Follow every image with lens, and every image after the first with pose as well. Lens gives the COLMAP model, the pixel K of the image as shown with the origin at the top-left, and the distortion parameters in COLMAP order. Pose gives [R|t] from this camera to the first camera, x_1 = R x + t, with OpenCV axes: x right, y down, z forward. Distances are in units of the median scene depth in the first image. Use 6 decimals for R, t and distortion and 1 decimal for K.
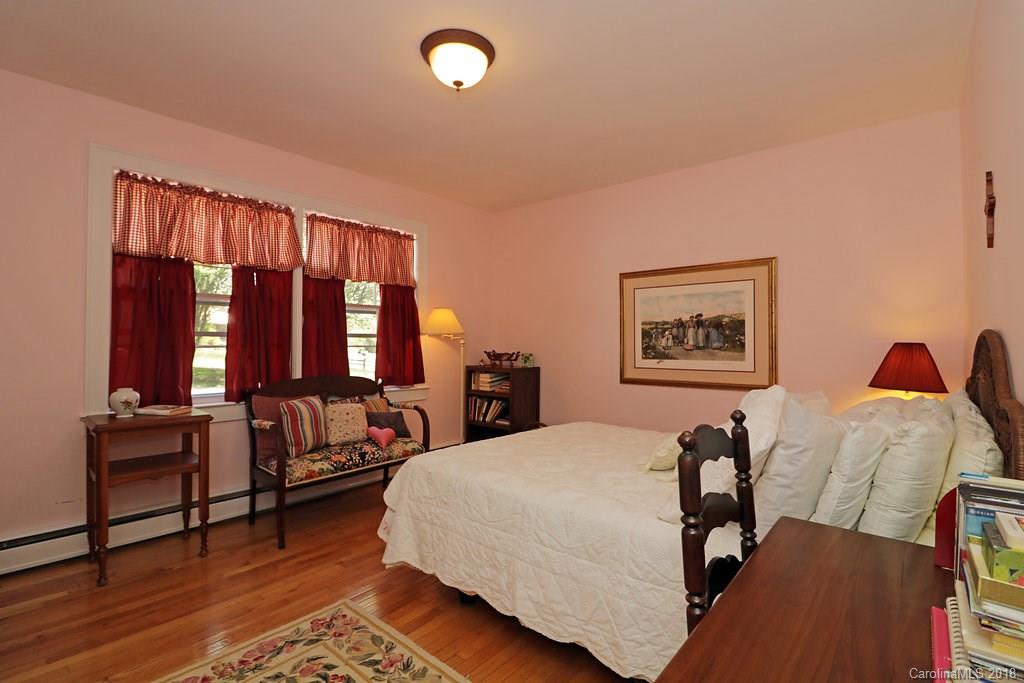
lens RADIAL K [[472.1, 0, 517.5], [0, 472.1, 334.3], [0, 0, 1]] dist [-0.000860, -0.013580]
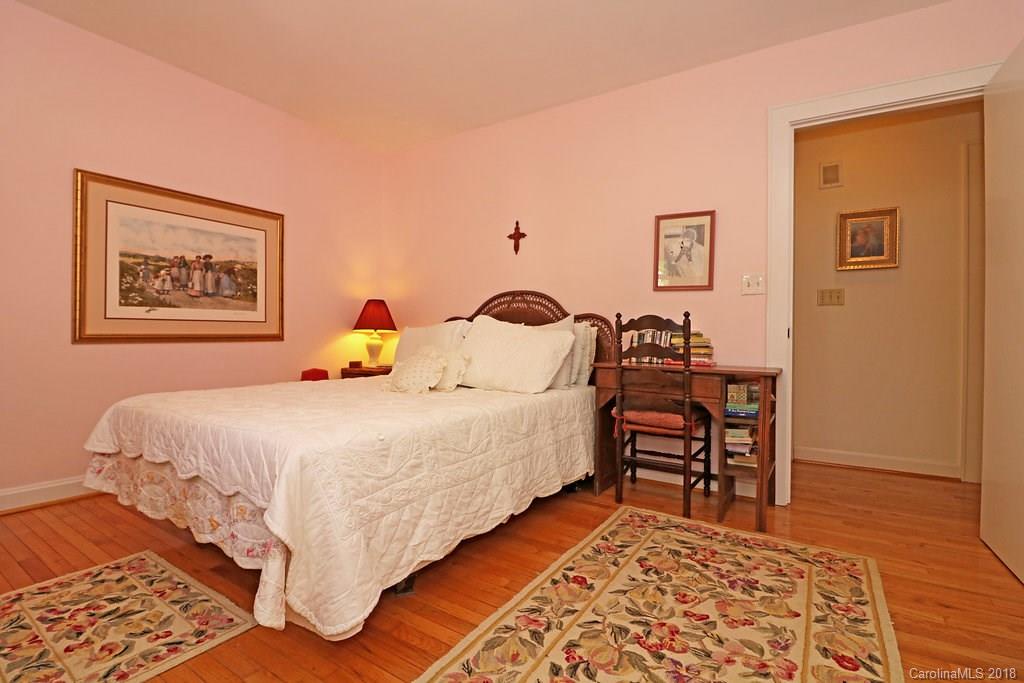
lens RADIAL K [[472.1, 0, 517.5], [0, 472.1, 334.3], [0, 0, 1]] dist [-0.000860, -0.013580]
pose [[-0.141458, -0.004571, 0.989934, -0.539666], [-0.025896, 0.999664, 0.000915, 0.085287], [-0.989606, -0.025506, -0.141529, 0.564028]]
